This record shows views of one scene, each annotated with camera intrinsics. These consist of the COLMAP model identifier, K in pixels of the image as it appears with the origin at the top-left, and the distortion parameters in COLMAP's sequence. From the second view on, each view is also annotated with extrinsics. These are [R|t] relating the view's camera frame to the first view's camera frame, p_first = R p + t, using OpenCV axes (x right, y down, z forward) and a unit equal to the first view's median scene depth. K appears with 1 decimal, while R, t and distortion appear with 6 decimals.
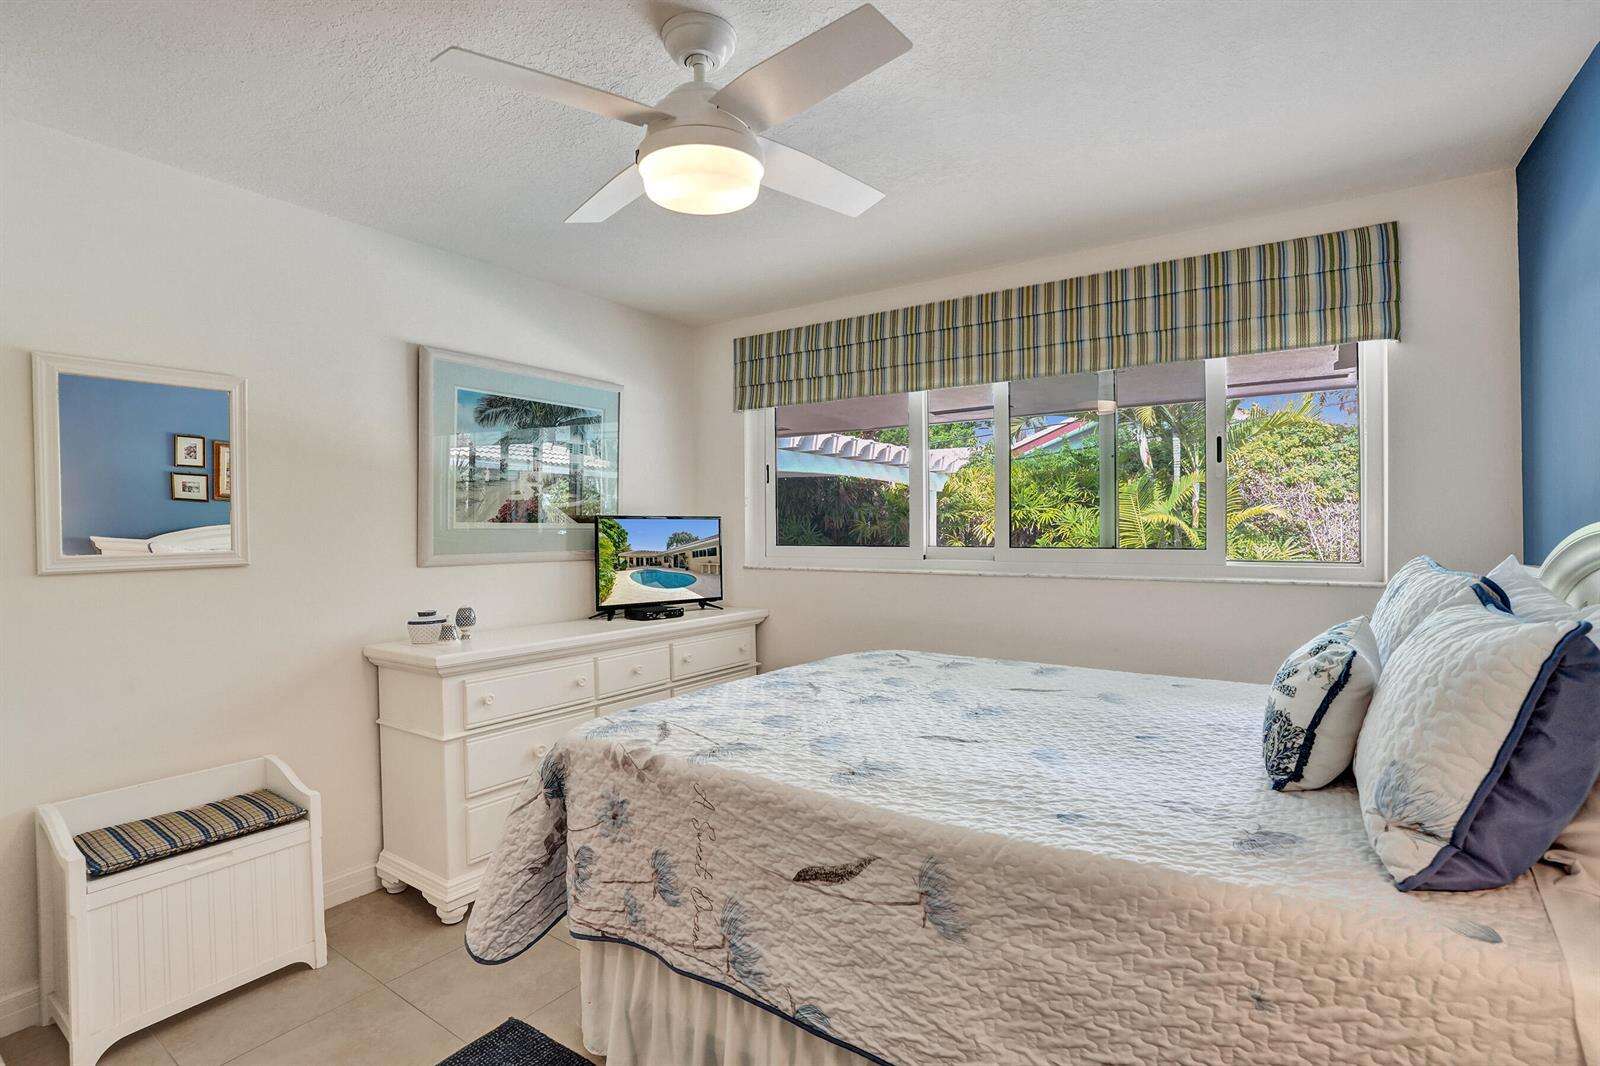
lens RADIAL K [[741.6, 0, 800.0], [0, 741.6, 533.0], [0, 0, 1]] dist [-0.071174, 0.029238]
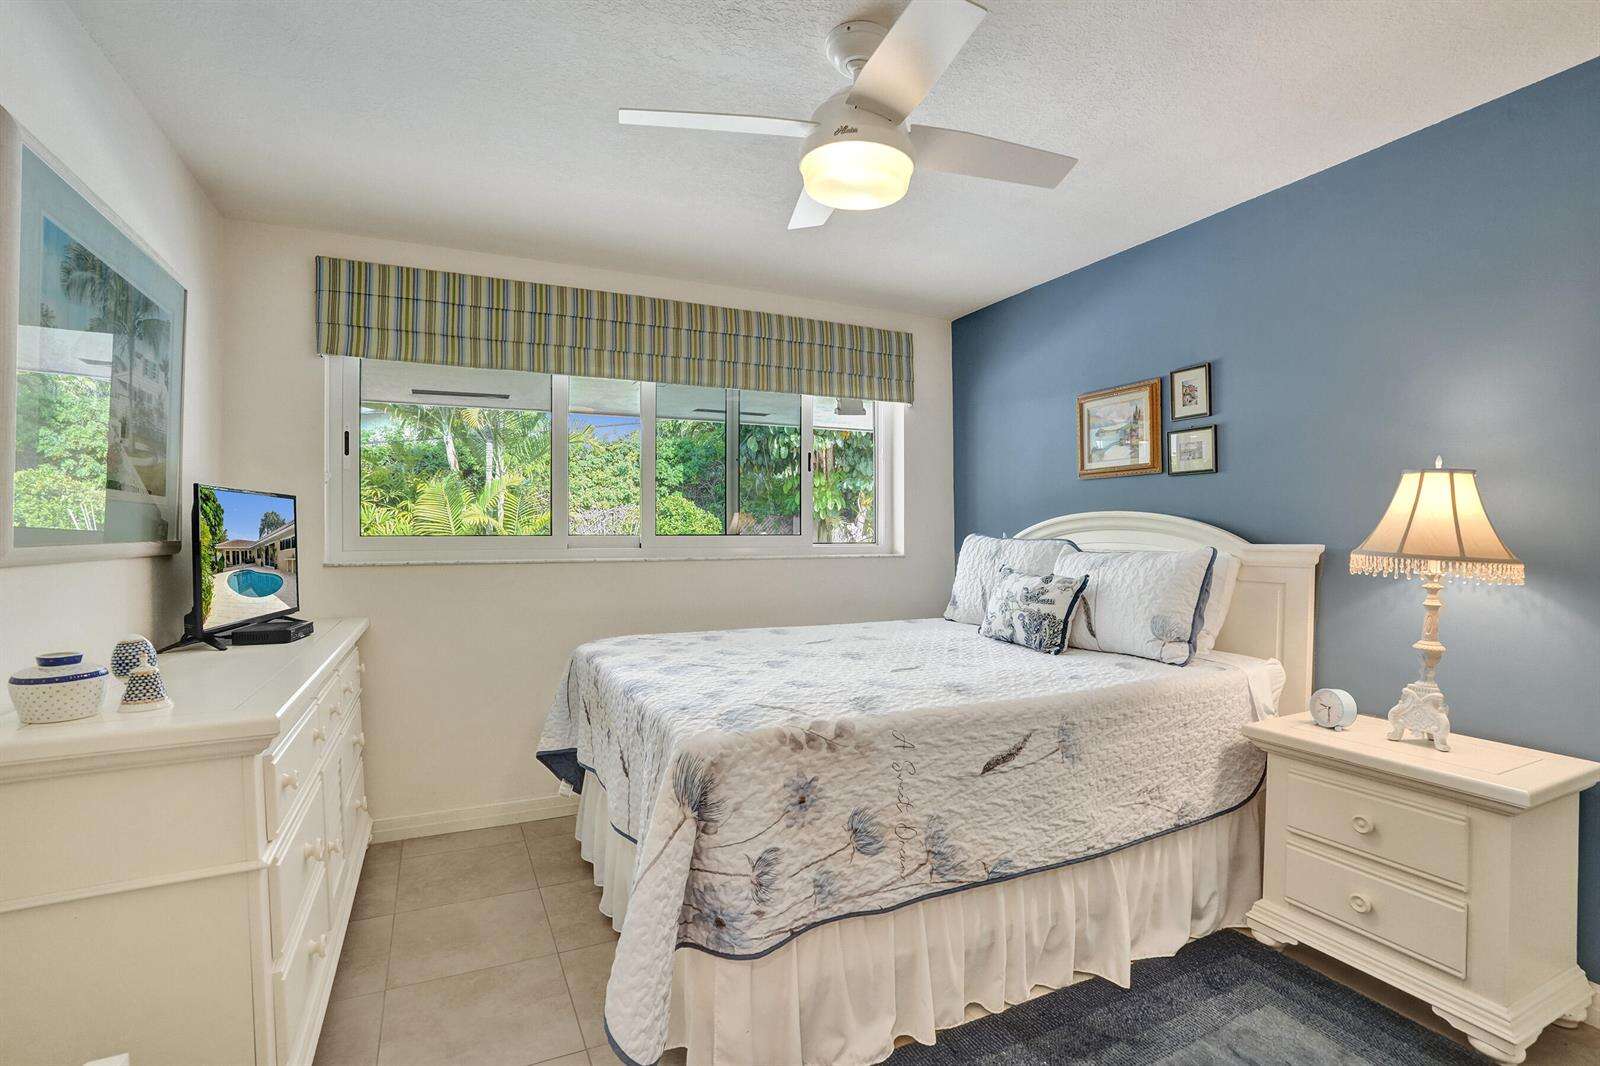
lens RADIAL K [[741.6, 0, 800.0], [0, 741.6, 533.0], [0, 0, 1]] dist [-0.071174, 0.029238]
pose [[0.505685, 0.003468, 0.862711, -0.757970], [0.003208, 0.999977, -0.005901, 0.032559], [-0.862712, 0.005752, 0.505663, 0.363212]]
